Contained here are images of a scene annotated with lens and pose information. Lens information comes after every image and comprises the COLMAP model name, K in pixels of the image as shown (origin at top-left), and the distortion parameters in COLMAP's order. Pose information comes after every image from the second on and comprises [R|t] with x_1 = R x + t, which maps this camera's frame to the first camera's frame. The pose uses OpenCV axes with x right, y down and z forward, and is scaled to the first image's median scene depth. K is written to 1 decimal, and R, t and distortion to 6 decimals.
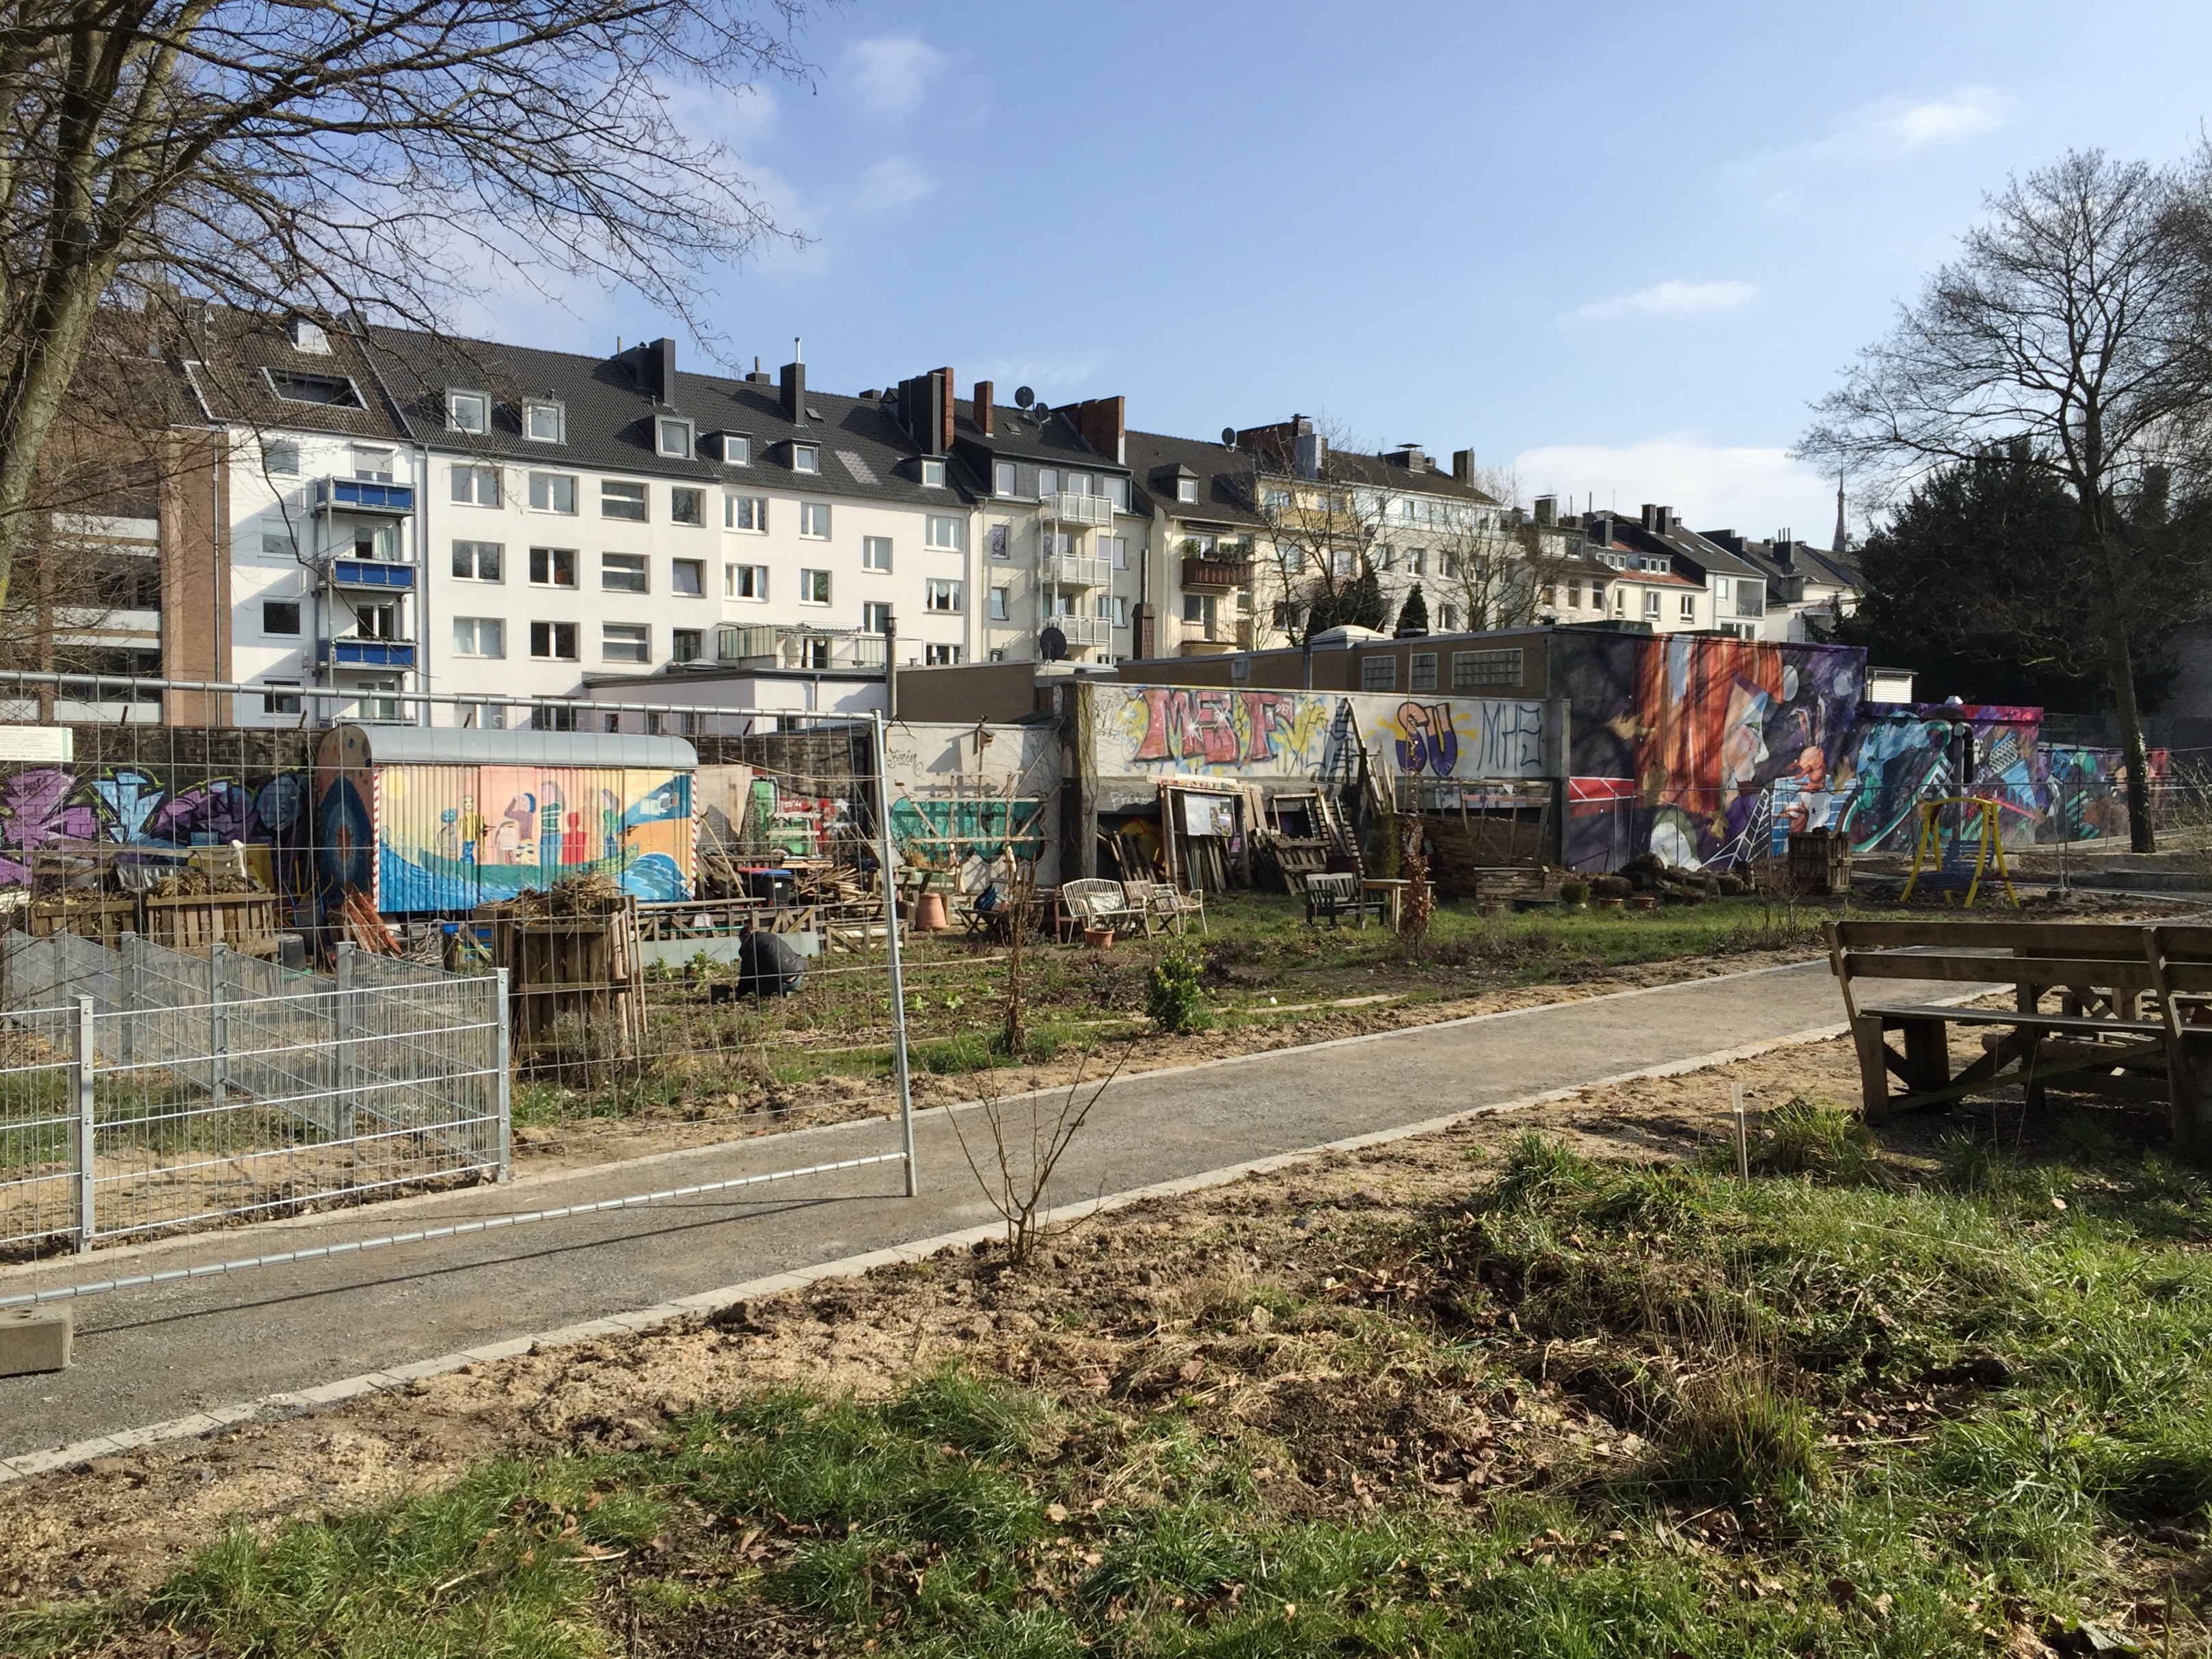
lens RADIAL K [[1862.5, 0, 1106.0], [0, 1862.5, 829.5], [0, 0, 1]] dist [0.006629, -0.006277]
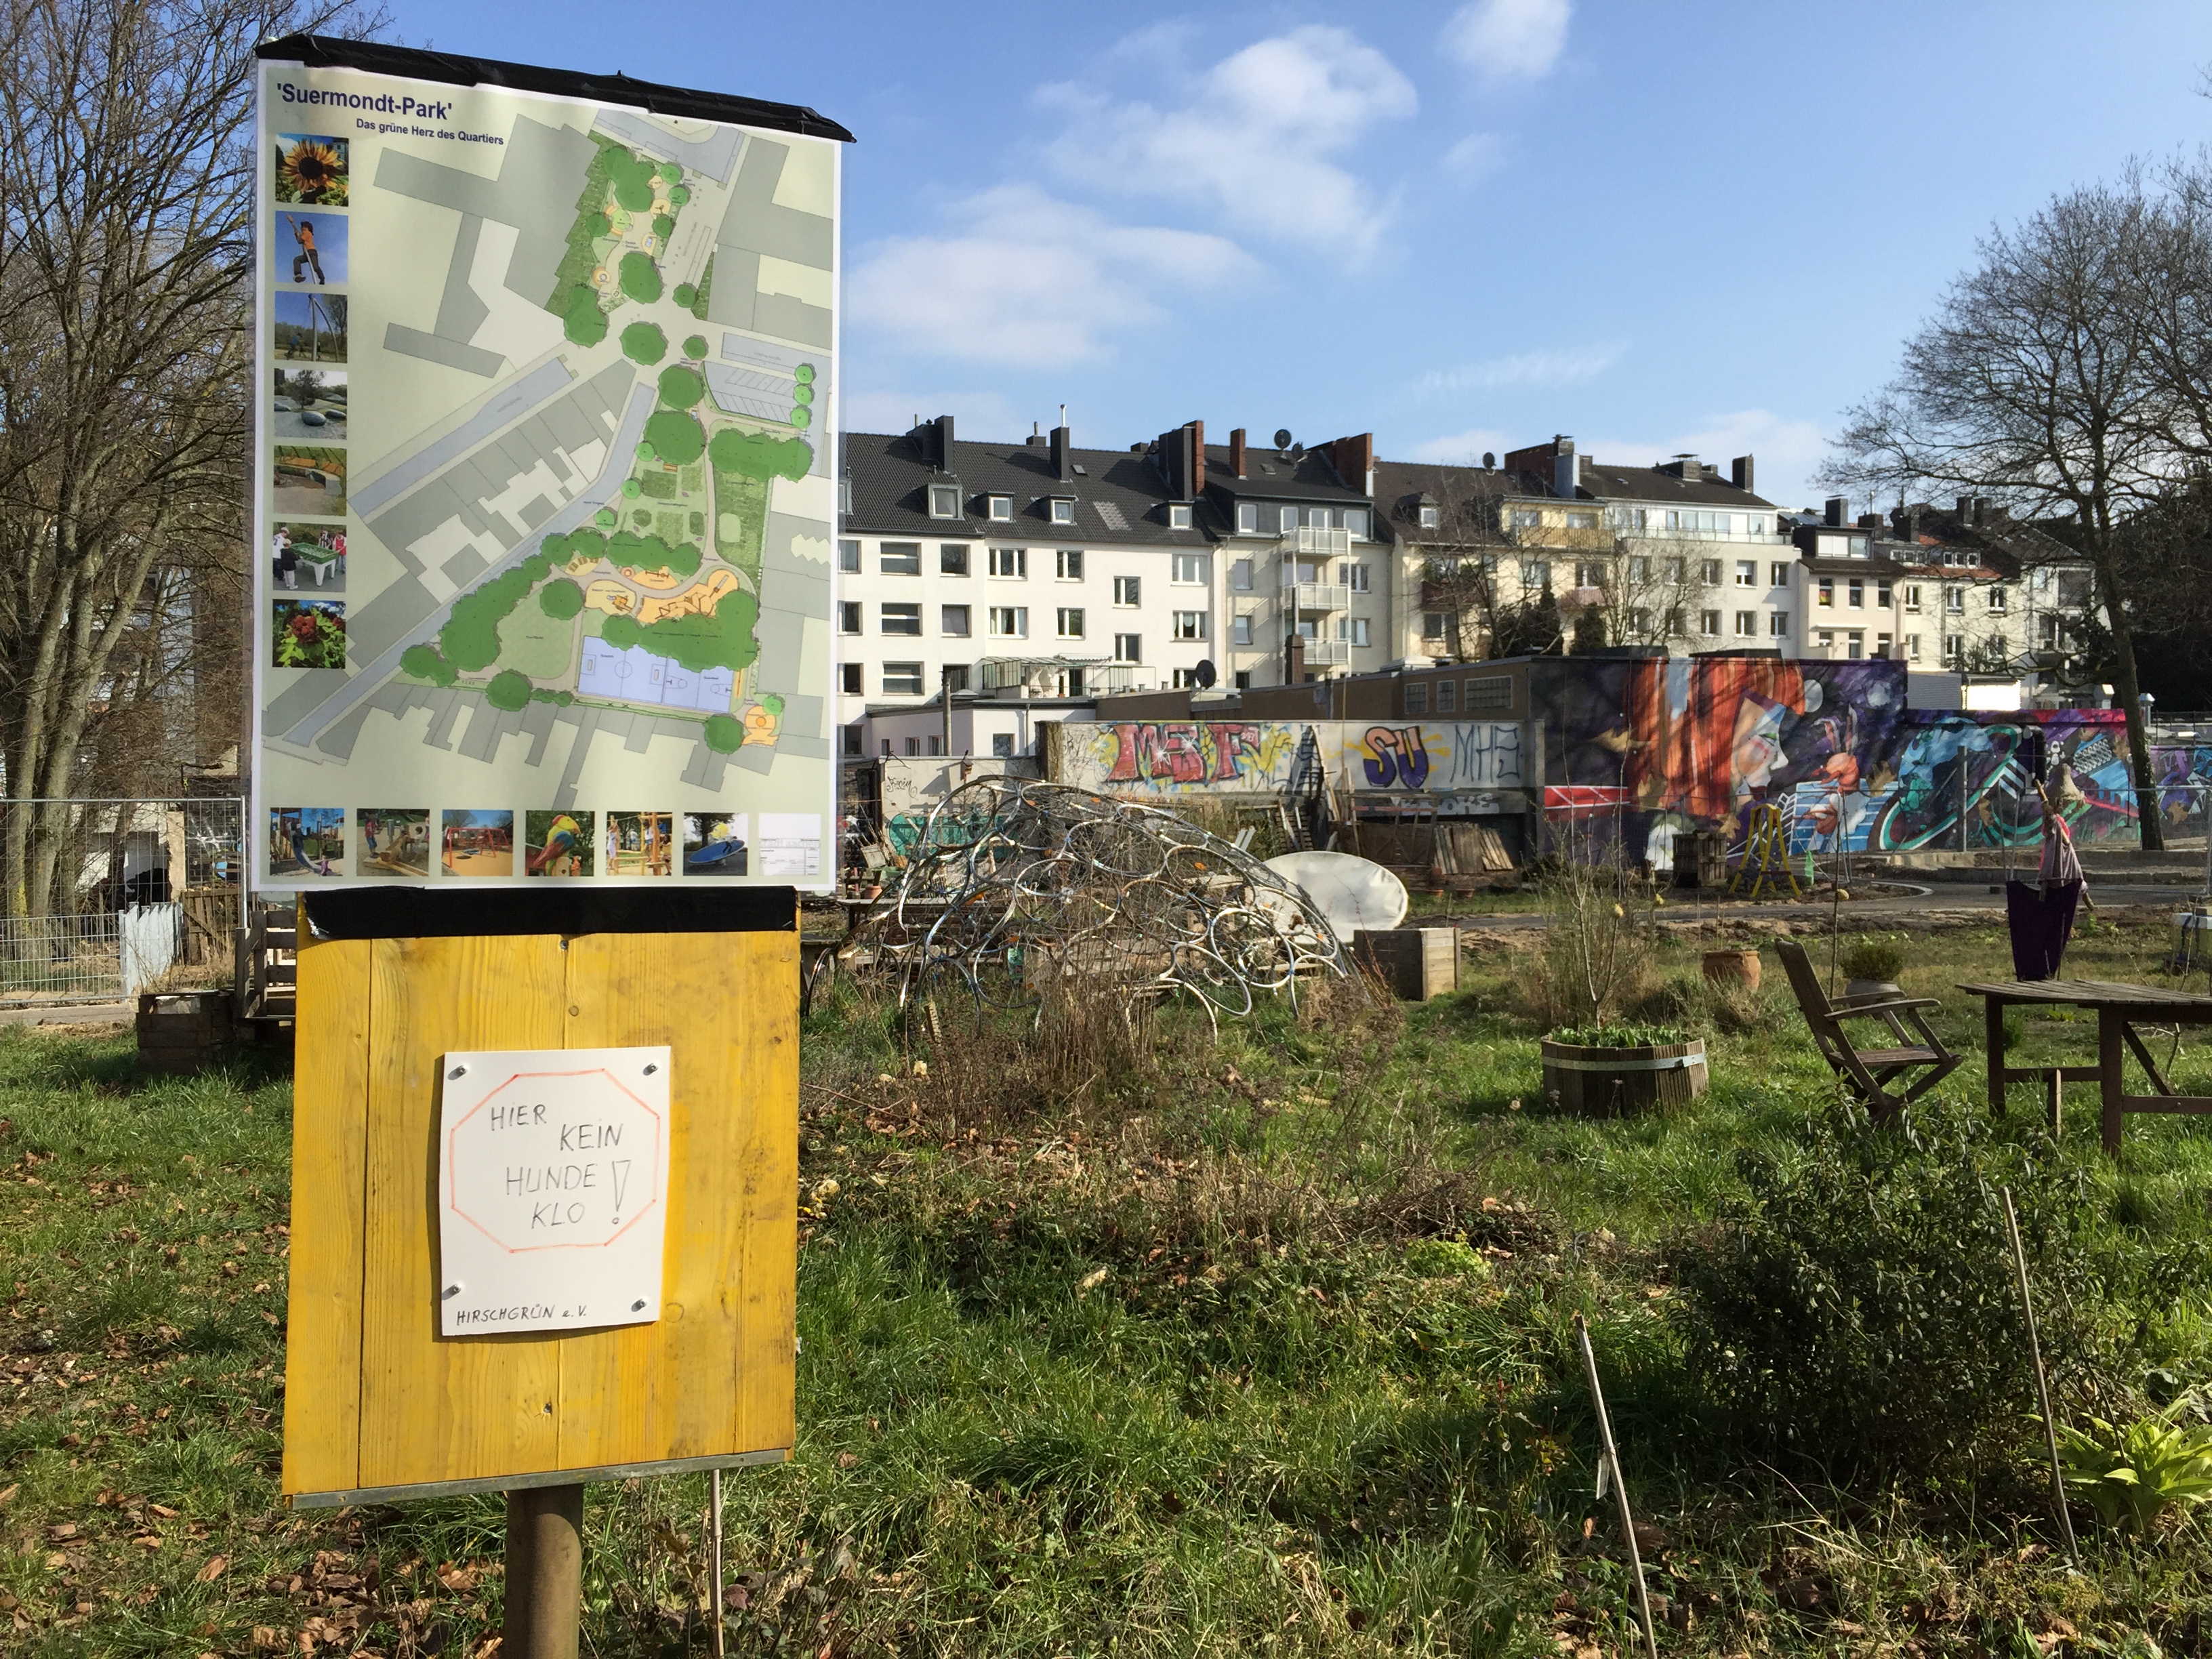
lens RADIAL K [[1862.5, 0, 1106.0], [0, 1862.5, 829.5], [0, 0, 1]] dist [0.006629, -0.006277]
pose [[0.966837, -0.008166, -0.255265, 0.214711], [0.008056, 0.999966, -0.001477, -0.001672], [0.255269, -0.000628, 0.966870, -0.141756]]
